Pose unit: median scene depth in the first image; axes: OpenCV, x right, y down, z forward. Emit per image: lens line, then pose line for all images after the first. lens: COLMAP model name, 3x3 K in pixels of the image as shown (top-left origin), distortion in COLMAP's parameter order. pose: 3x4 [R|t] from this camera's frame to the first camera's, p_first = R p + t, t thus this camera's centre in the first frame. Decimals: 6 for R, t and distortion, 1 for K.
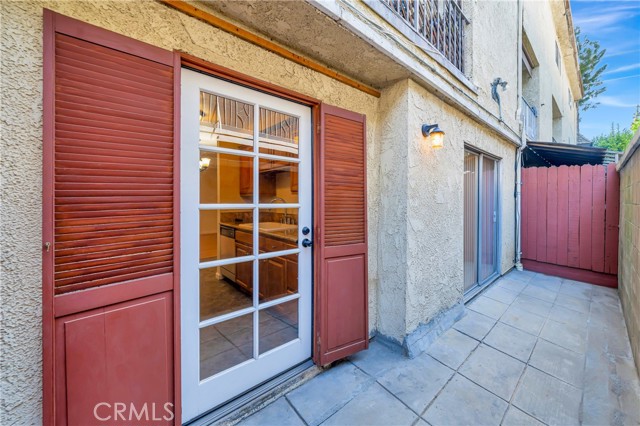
lens RADIAL K [[242.6, 0, 322.4], [0, 242.6, 199.7], [0, 0, 1]] dist [-0.003170, -0.000126]
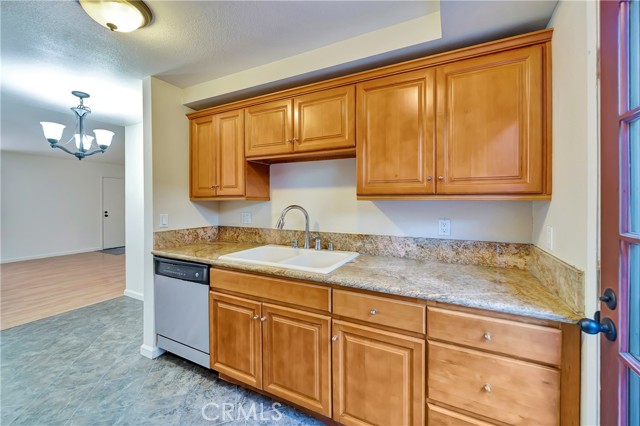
lens RADIAL K [[242.6, 0, 337.9], [0, 242.6, 202.2], [0, 0, 1]] dist [-0.003170, -0.000126]
pose [[0.913031, 0.000630, 0.407889, -0.287463], [0.000155, 0.999998, -0.001891, -0.012122], [-0.407889, 0.001790, 0.913030, 0.371964]]
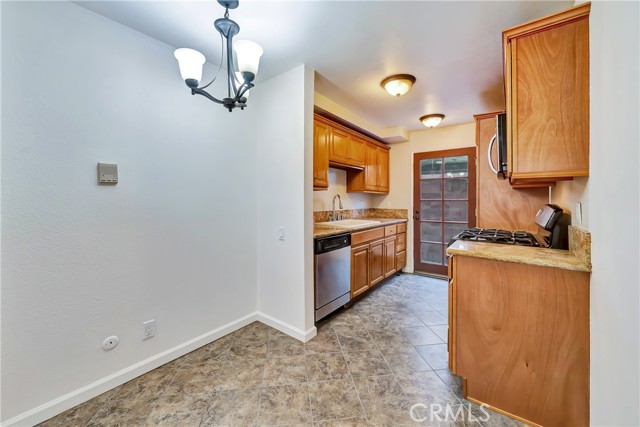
lens RADIAL K [[242.6, 0, 327.7], [0, 242.6, 198.4], [0, 0, 1]] dist [-0.003170, -0.000126]
pose [[-0.211034, 0.003765, 0.977471, -1.016338], [0.003398, 0.999989, -0.003118, 0.011051], [-0.977473, 0.002664, -0.211045, 1.124542]]
